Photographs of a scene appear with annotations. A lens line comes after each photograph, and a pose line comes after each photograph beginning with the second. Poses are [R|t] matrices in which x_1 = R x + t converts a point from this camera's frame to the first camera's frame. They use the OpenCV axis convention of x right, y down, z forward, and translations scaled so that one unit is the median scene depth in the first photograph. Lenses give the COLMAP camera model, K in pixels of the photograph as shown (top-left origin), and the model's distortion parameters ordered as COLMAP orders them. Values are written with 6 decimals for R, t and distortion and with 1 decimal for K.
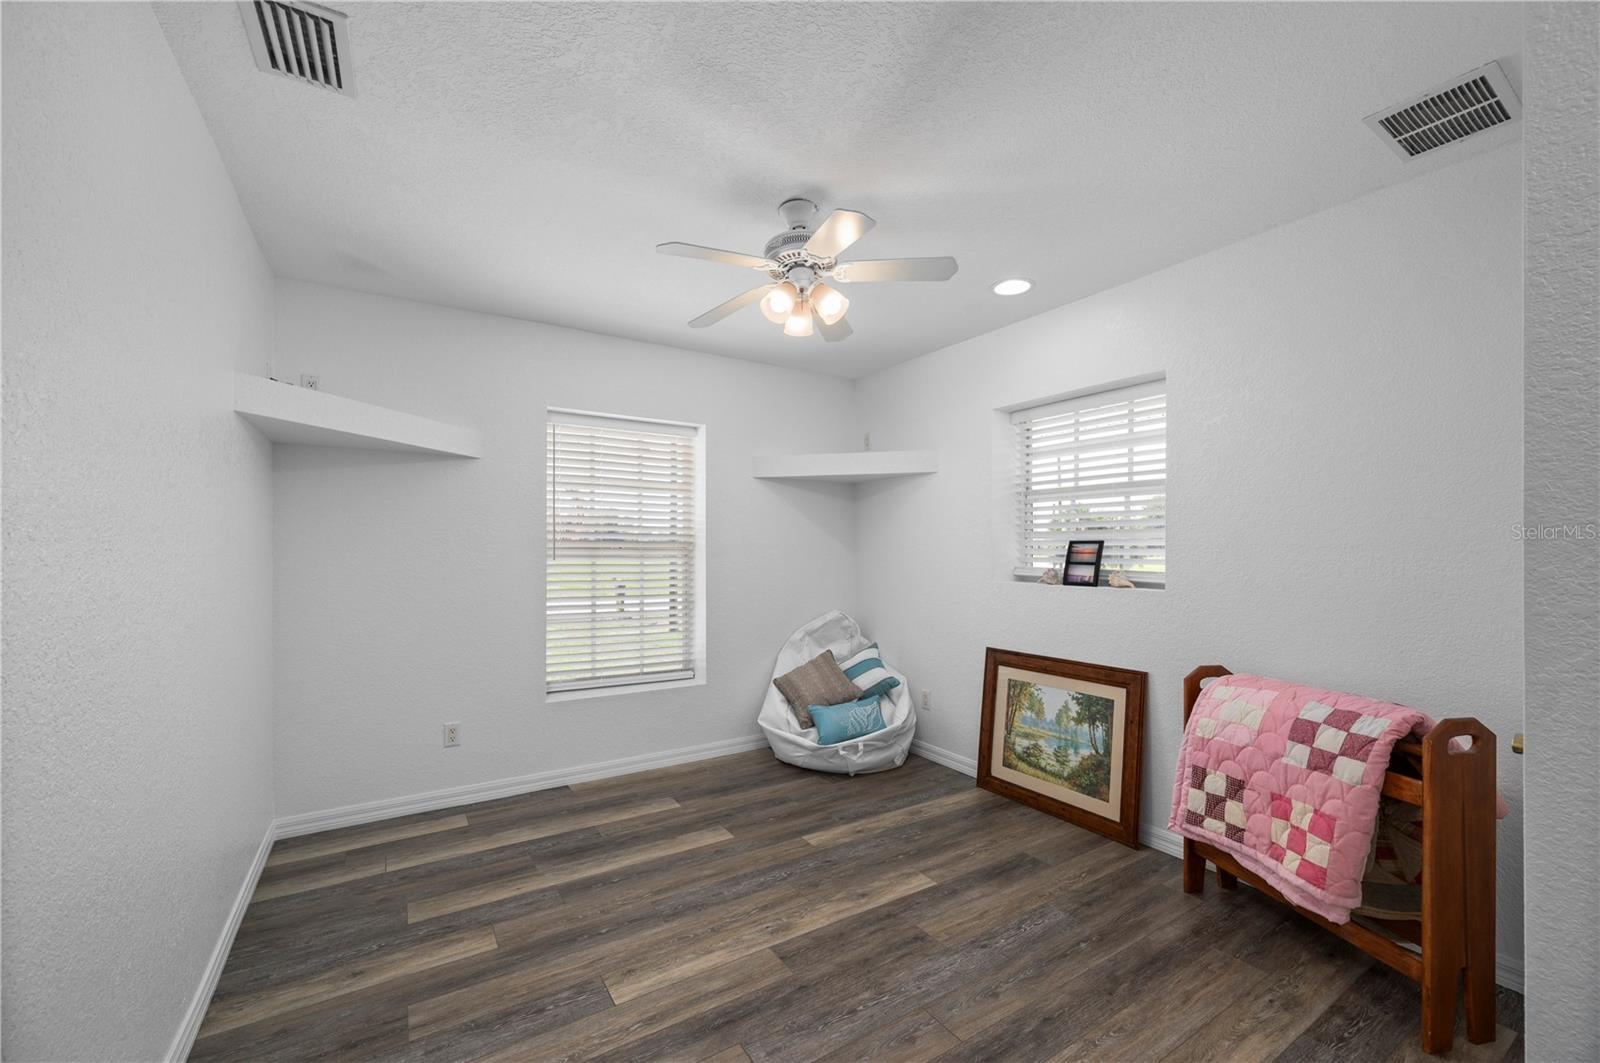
lens RADIAL K [[640.8, 0, 801.1], [0, 640.8, 530.7], [0, 0, 1]] dist [0.000134, 0.000249]
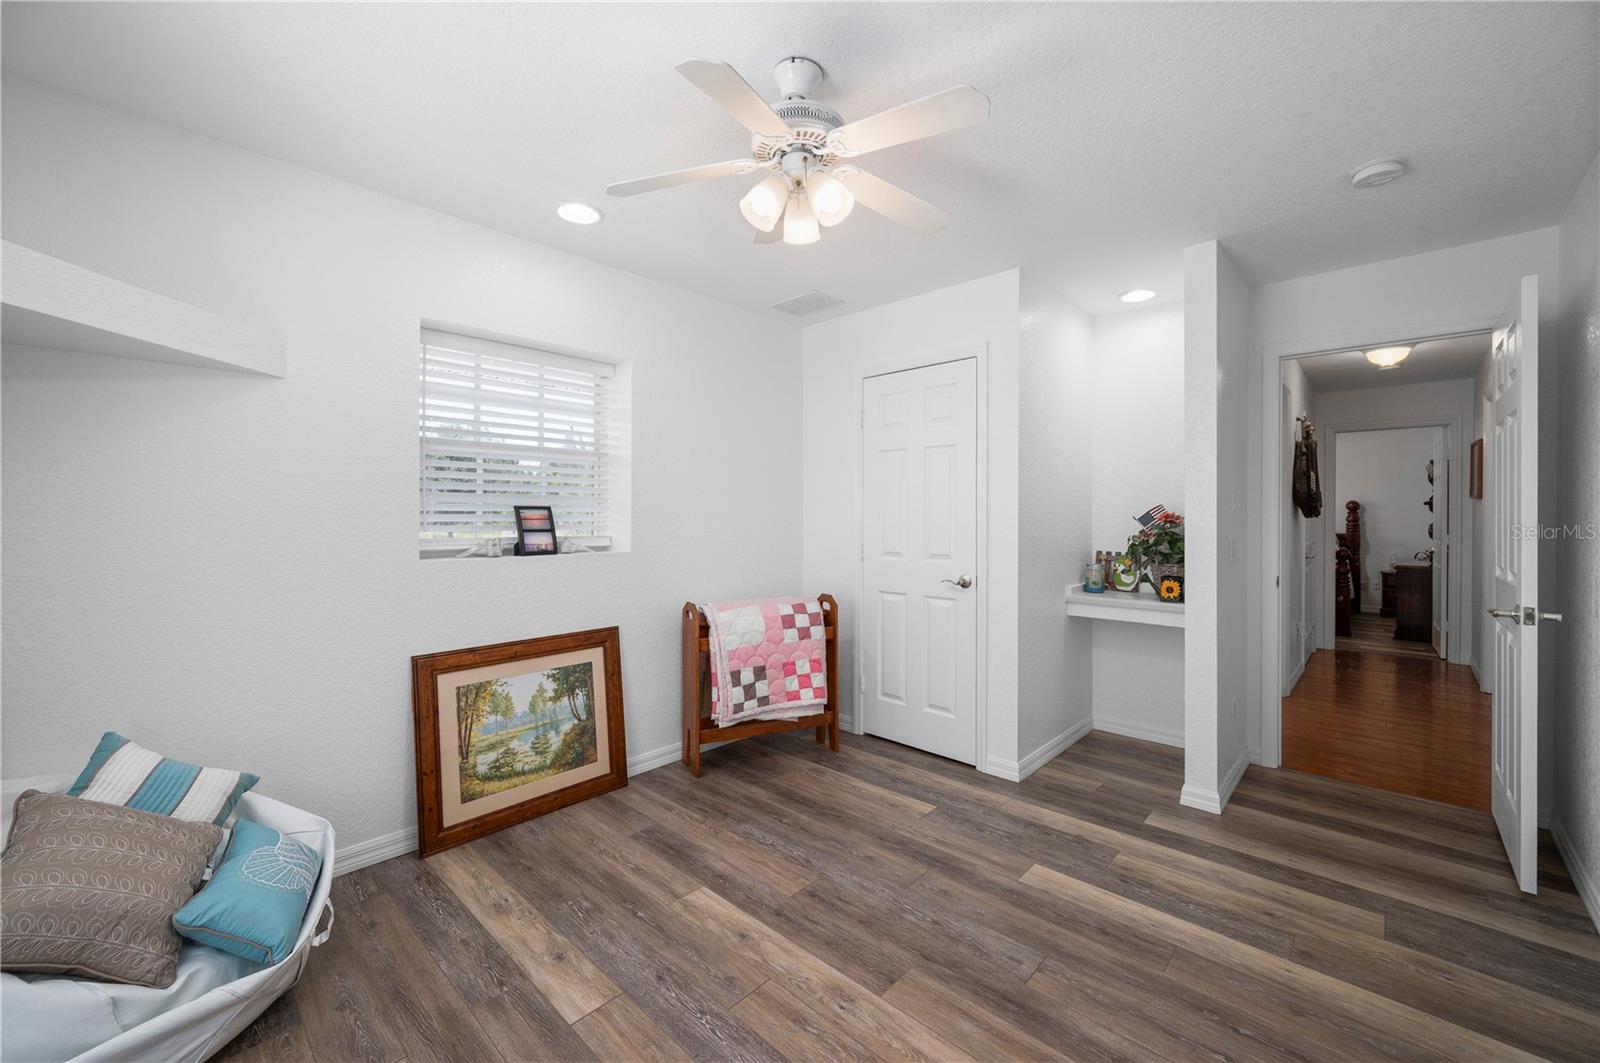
lens RADIAL K [[633.7, 0, 801.4], [0, 633.7, 502.6], [0, 0, 1]] dist [-0.000222, -0.000010]
pose [[-0.245133, 0.017243, 0.969336, -0.568065], [-0.029045, 0.999262, -0.025120, 0.023715], [-0.969054, -0.034312, -0.244452, 0.902671]]
